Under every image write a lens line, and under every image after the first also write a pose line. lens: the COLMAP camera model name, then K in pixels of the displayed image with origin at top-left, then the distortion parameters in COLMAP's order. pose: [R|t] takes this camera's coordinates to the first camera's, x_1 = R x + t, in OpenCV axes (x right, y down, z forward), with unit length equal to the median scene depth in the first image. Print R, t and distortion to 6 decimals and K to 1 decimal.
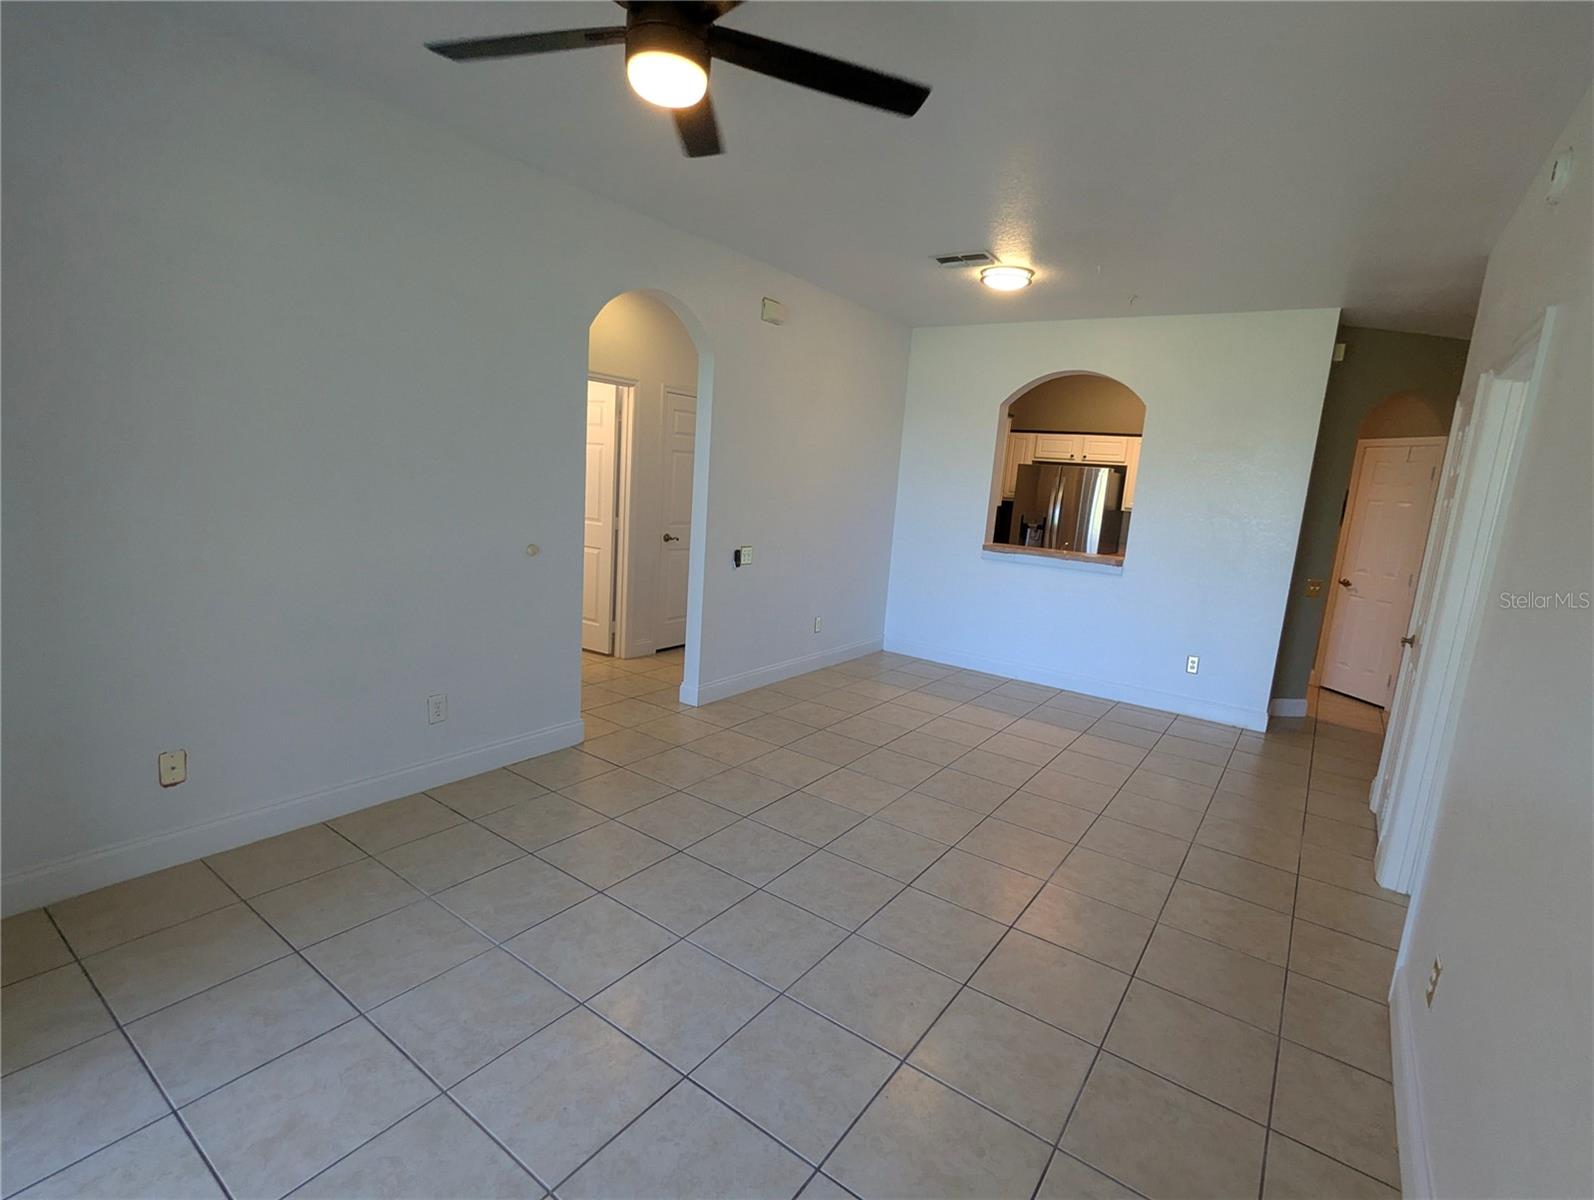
lens RADIAL K [[756.2, 0, 796.7], [0, 756.2, 603.7], [0, 0, 1]] dist [-0.004462, 0.001793]
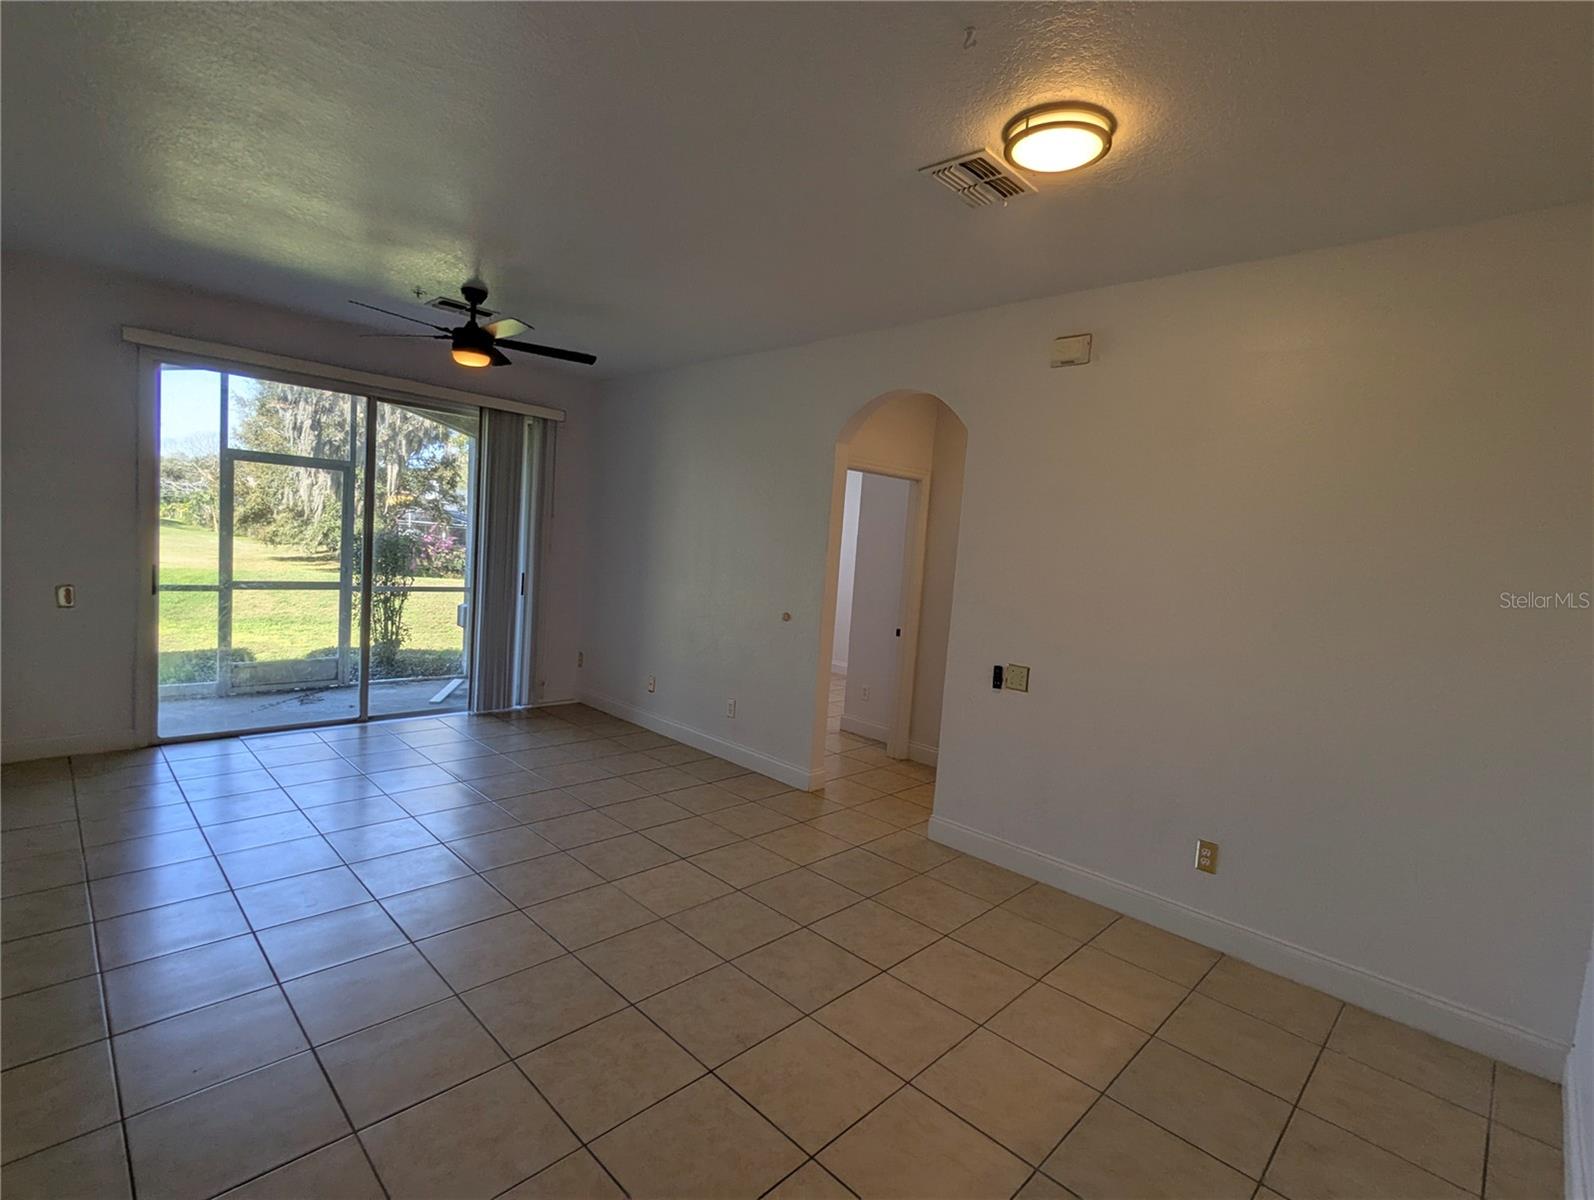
lens RADIAL K [[756.2, 0, 796.7], [0, 756.2, 603.7], [0, 0, 1]] dist [-0.004462, 0.001793]
pose [[-0.150869, -0.000199, -0.988554, 0.750992], [-0.249965, 0.967511, 0.037954, -0.116530], [0.956429, 0.252830, -0.146017, 0.949914]]
